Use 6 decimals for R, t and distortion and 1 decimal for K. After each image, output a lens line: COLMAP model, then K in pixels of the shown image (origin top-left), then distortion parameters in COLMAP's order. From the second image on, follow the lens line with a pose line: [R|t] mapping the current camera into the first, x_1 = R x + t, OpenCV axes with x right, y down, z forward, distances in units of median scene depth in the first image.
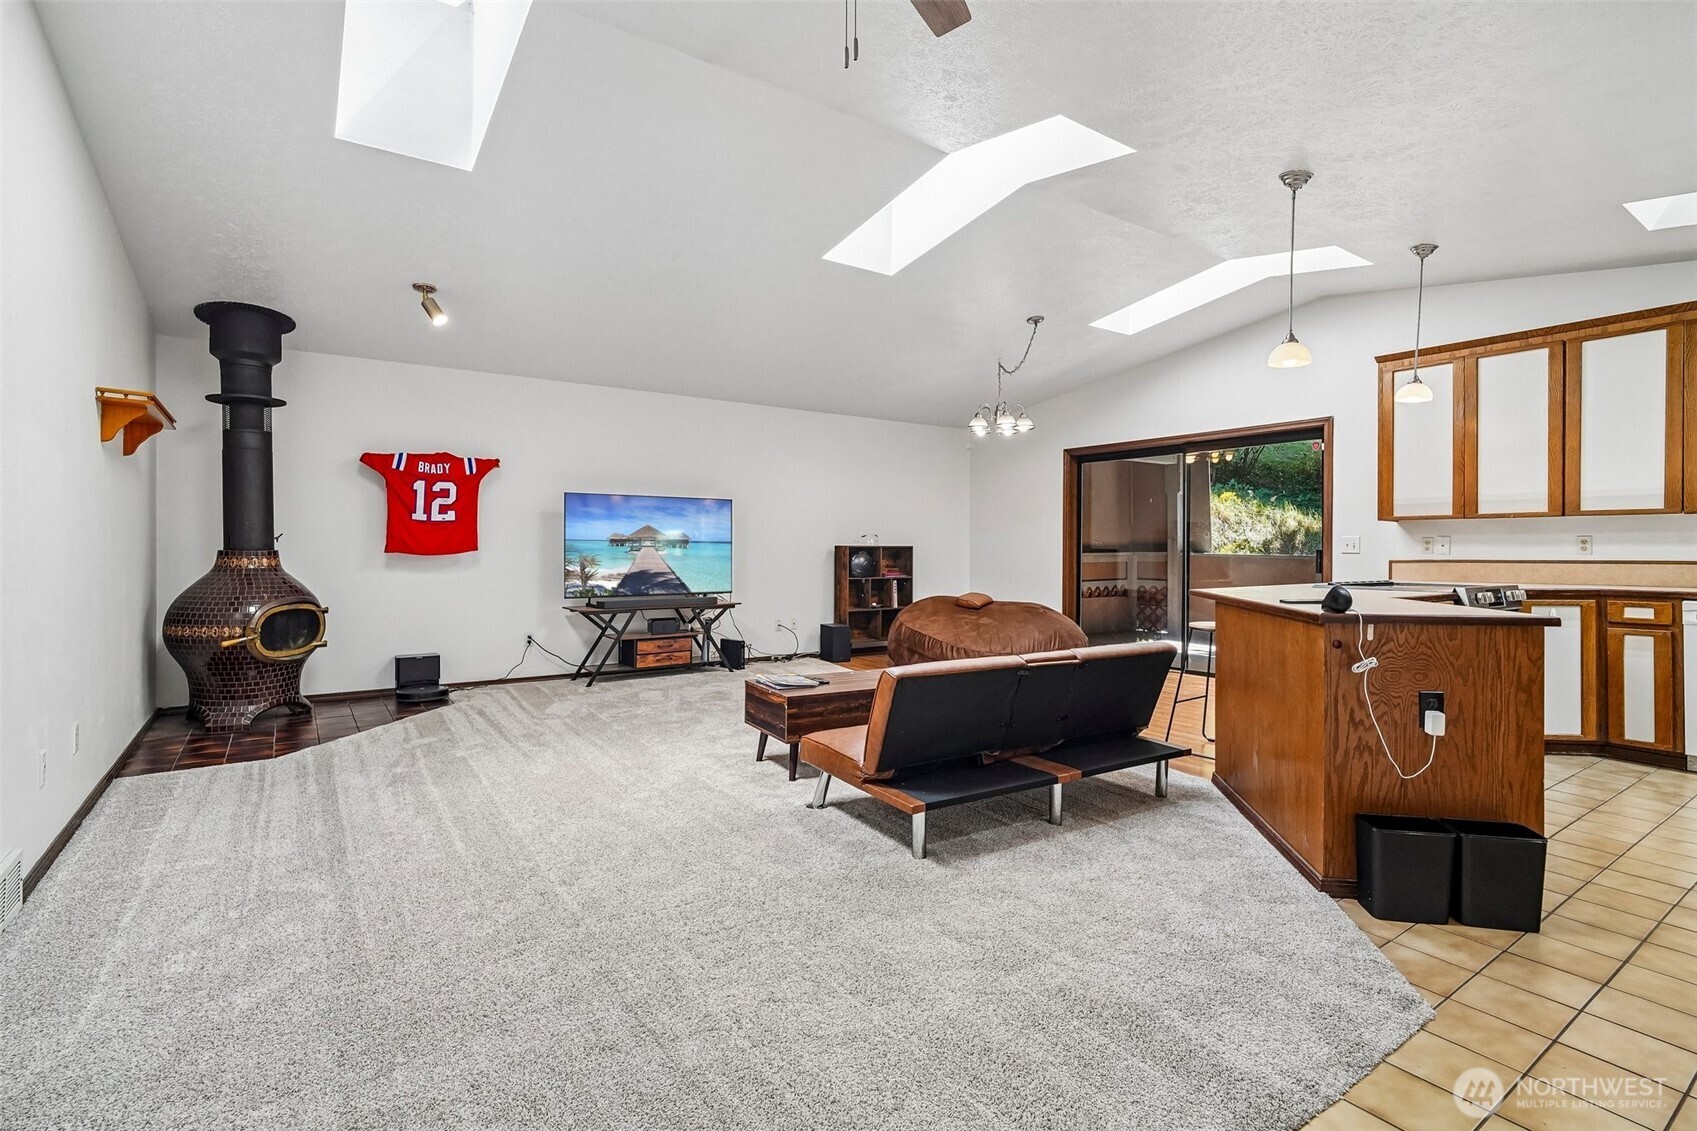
lens RADIAL K [[811.3, 0, 851.7], [0, 811.3, 555.1], [0, 0, 1]] dist [-0.002249, 0.007159]
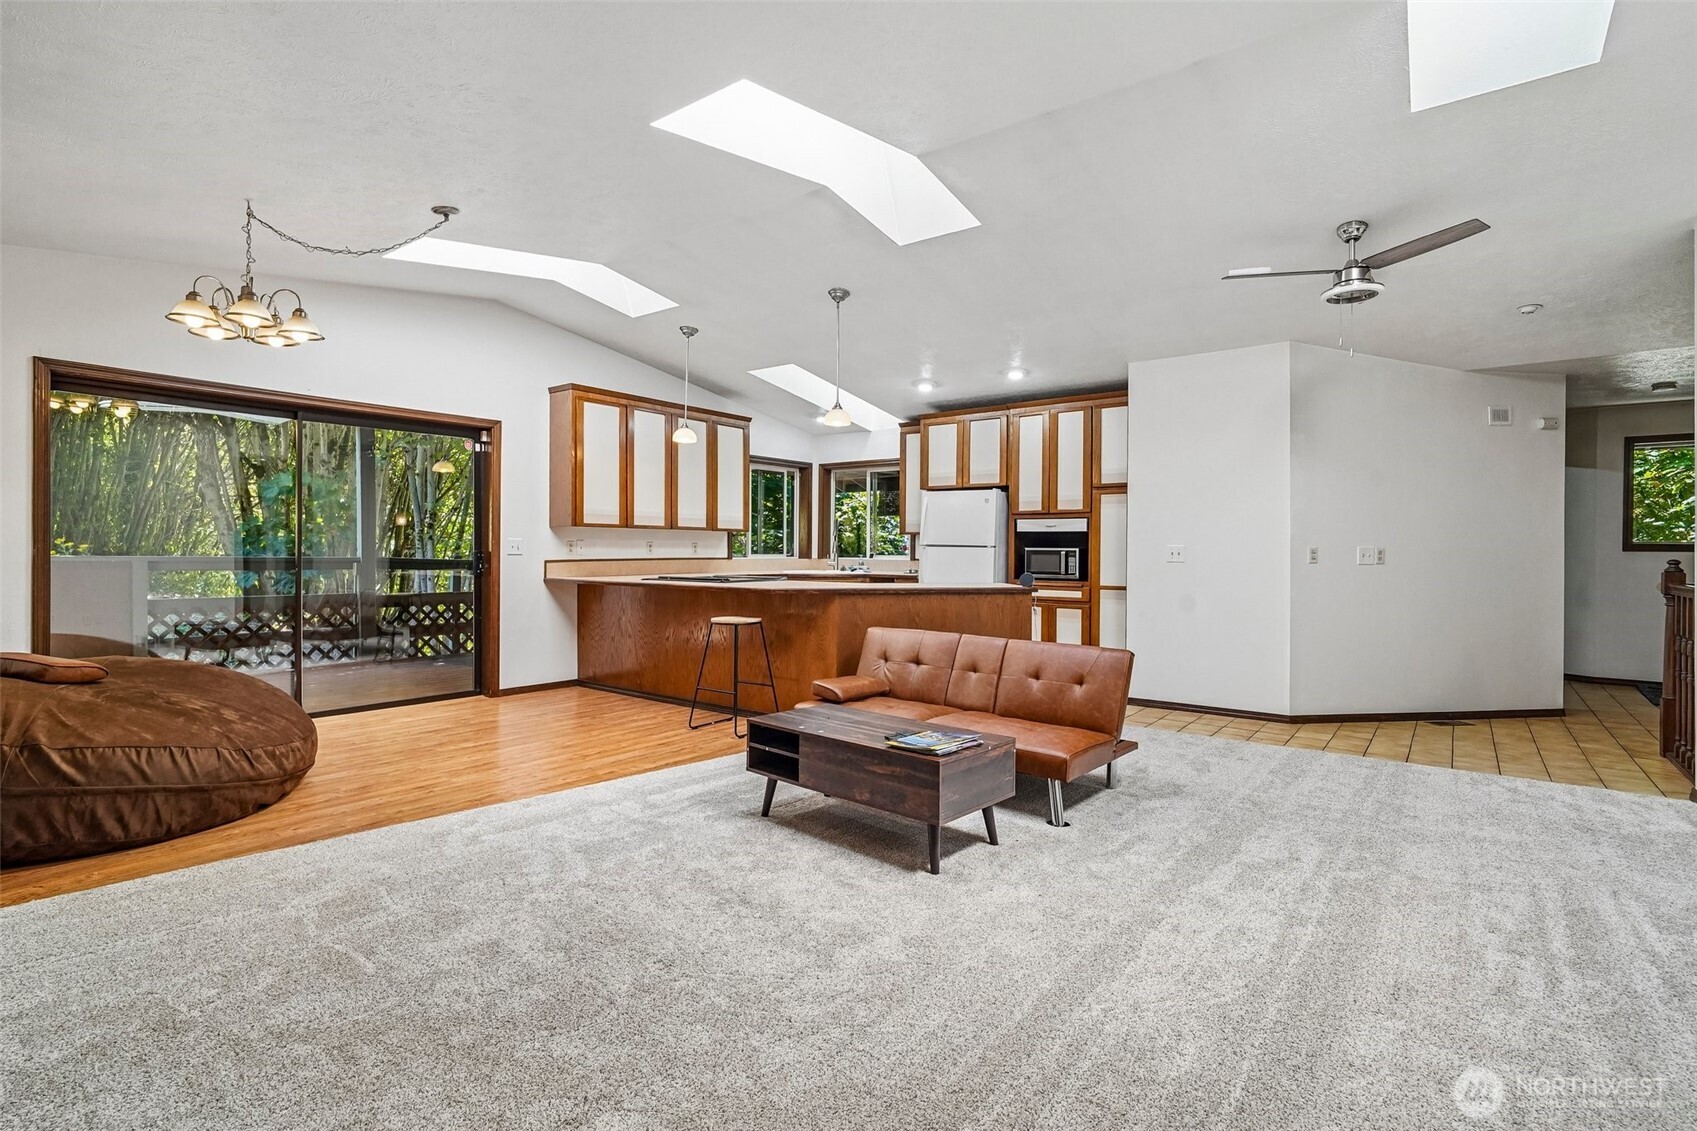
lens RADIAL K [[811.3, 0, 846.8], [0, 811.3, 559.4], [0, 0, 1]] dist [-0.002249, 0.007159]
pose [[-0.310778, -0.025787, 0.950133, -0.621671], [-0.009536, 0.999666, 0.024012, -0.030213], [-0.950435, -0.001598, -0.310920, 1.090273]]
